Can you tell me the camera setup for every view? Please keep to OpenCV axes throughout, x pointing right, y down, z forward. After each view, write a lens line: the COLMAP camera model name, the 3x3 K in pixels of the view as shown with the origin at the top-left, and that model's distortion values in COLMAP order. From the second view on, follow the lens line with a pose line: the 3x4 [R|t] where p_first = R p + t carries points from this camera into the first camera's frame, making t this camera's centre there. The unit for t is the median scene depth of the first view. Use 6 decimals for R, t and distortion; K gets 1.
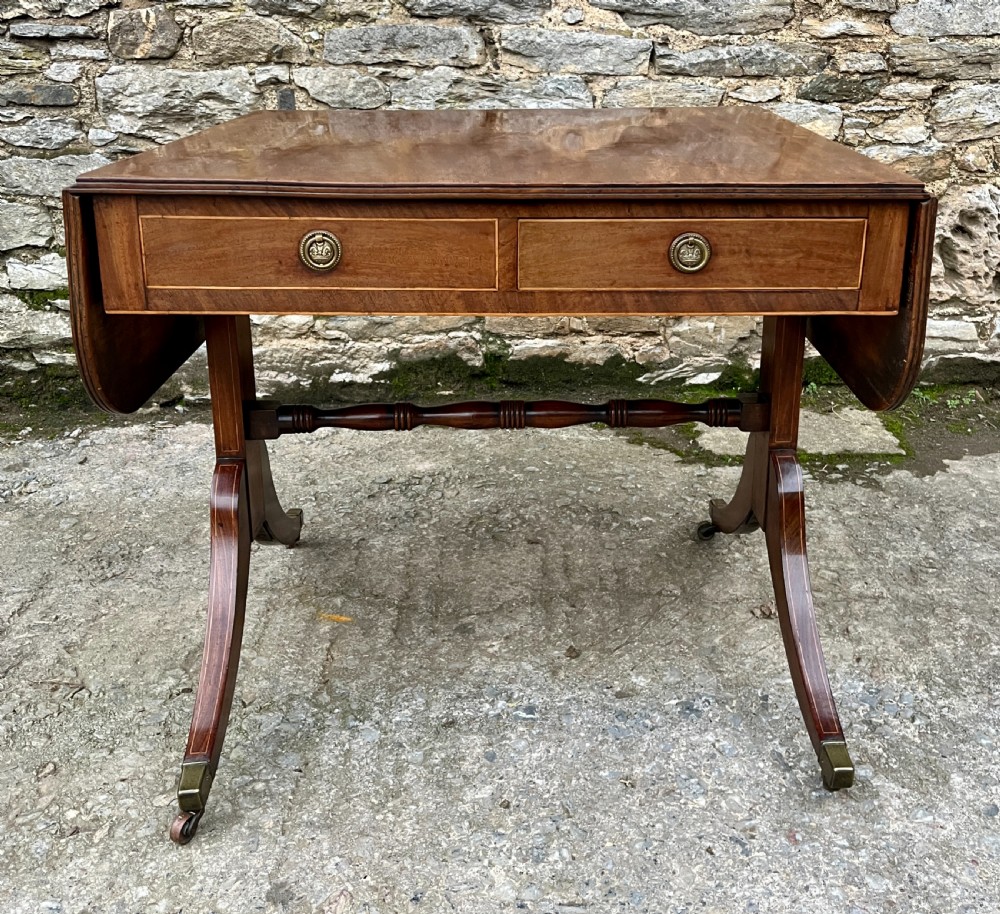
lens RADIAL K [[1054.6, 0, 548.4], [0, 1054.6, 317.0], [0, 0, 1]] dist [0.024988, 0.000000]
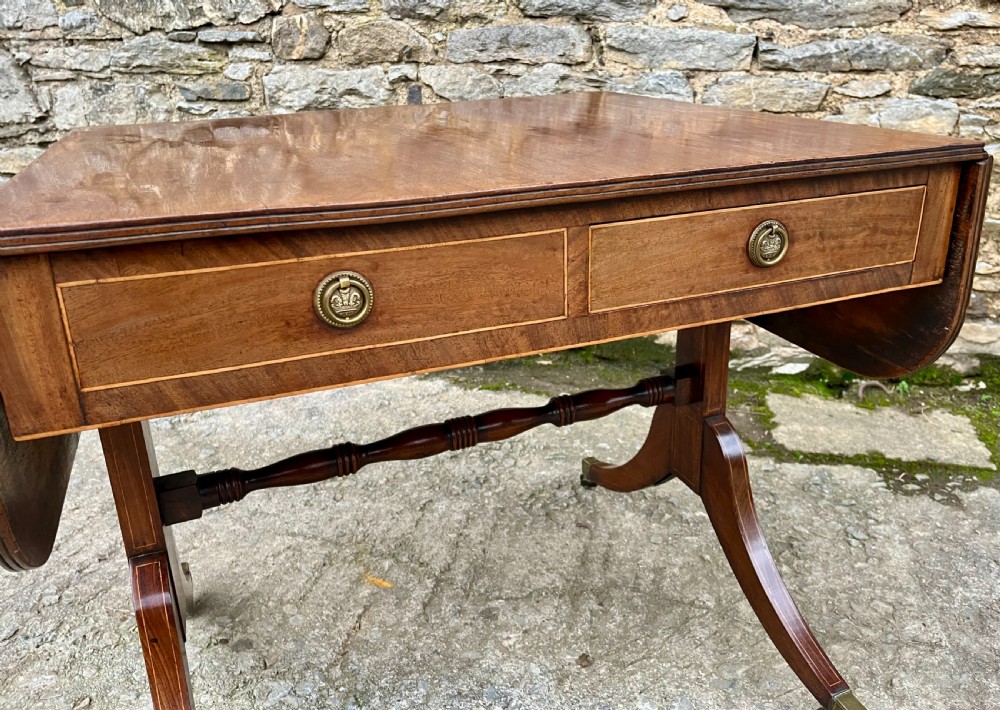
lens RADIAL K [[801.8, 0, 517.1], [0, 801.8, 321.0], [0, 0, 1]] dist [0.033496, -0.027704]
pose [[0.968465, 0.068313, -0.239602, 0.080980], [-0.053661, 0.996298, 0.067158, -0.029819], [0.243303, -0.052183, 0.968546, 0.186131]]
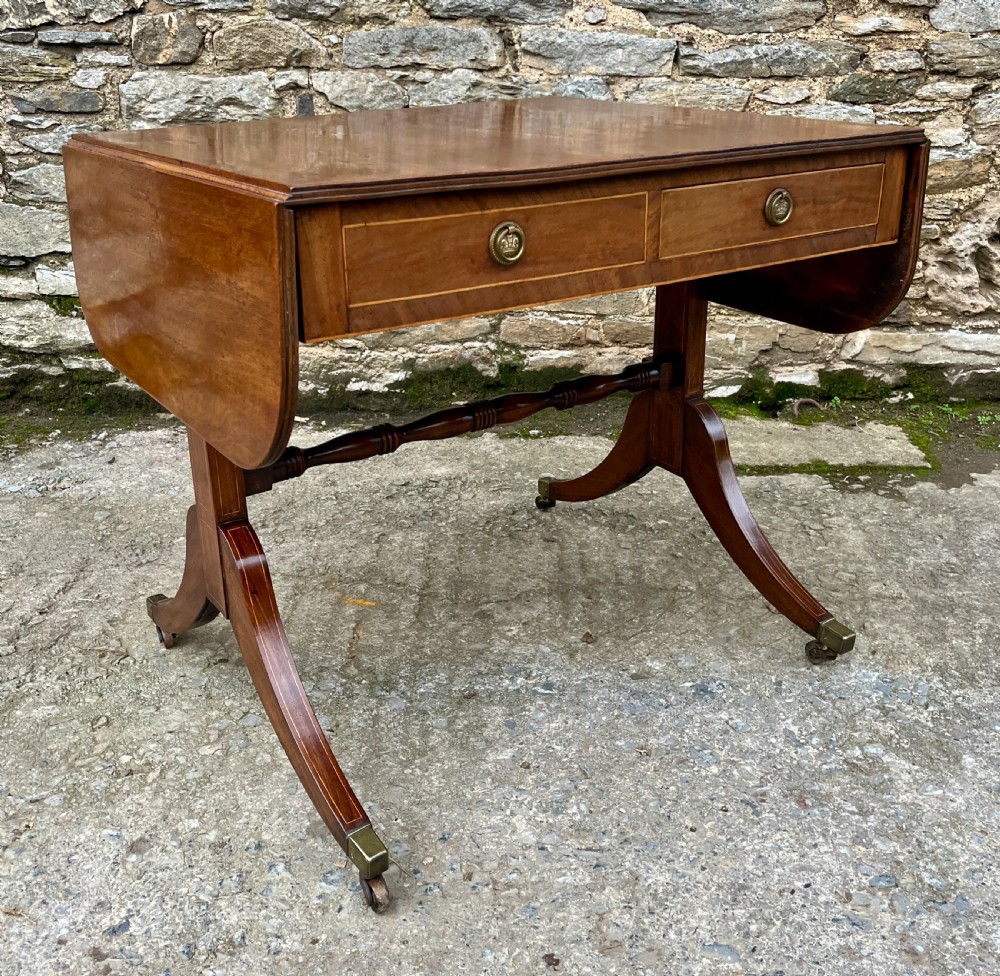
lens RADIAL K [[1104.5, 0, 477.6], [0, 1104.5, 411.7], [0, 0, 1]] dist [0.026215, 0.000000]
pose [[0.997469, 0.012586, -0.069977, -0.008662], [-0.008999, 0.998641, 0.051331, 0.028925], [0.070528, -0.050571, 0.996227, -0.045625]]
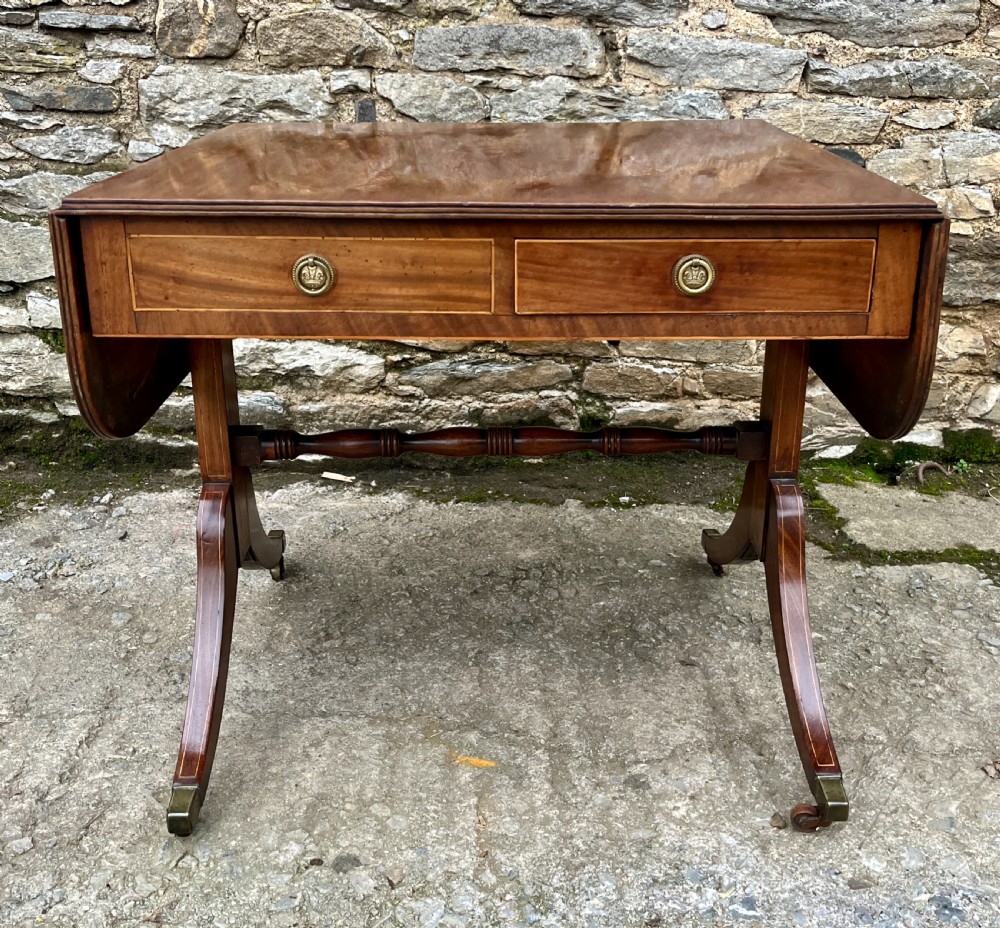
lens RADIAL K [[1122.4, 0, 512.8], [0, 1122.4, 387.7], [0, 0, 1]] dist [0.025074, 0.000000]
pose [[0.999634, 0.026521, 0.005341, -0.132162], [-0.026765, 0.998270, 0.052357, -0.037878], [-0.003943, -0.052481, 0.998614, 0.101613]]
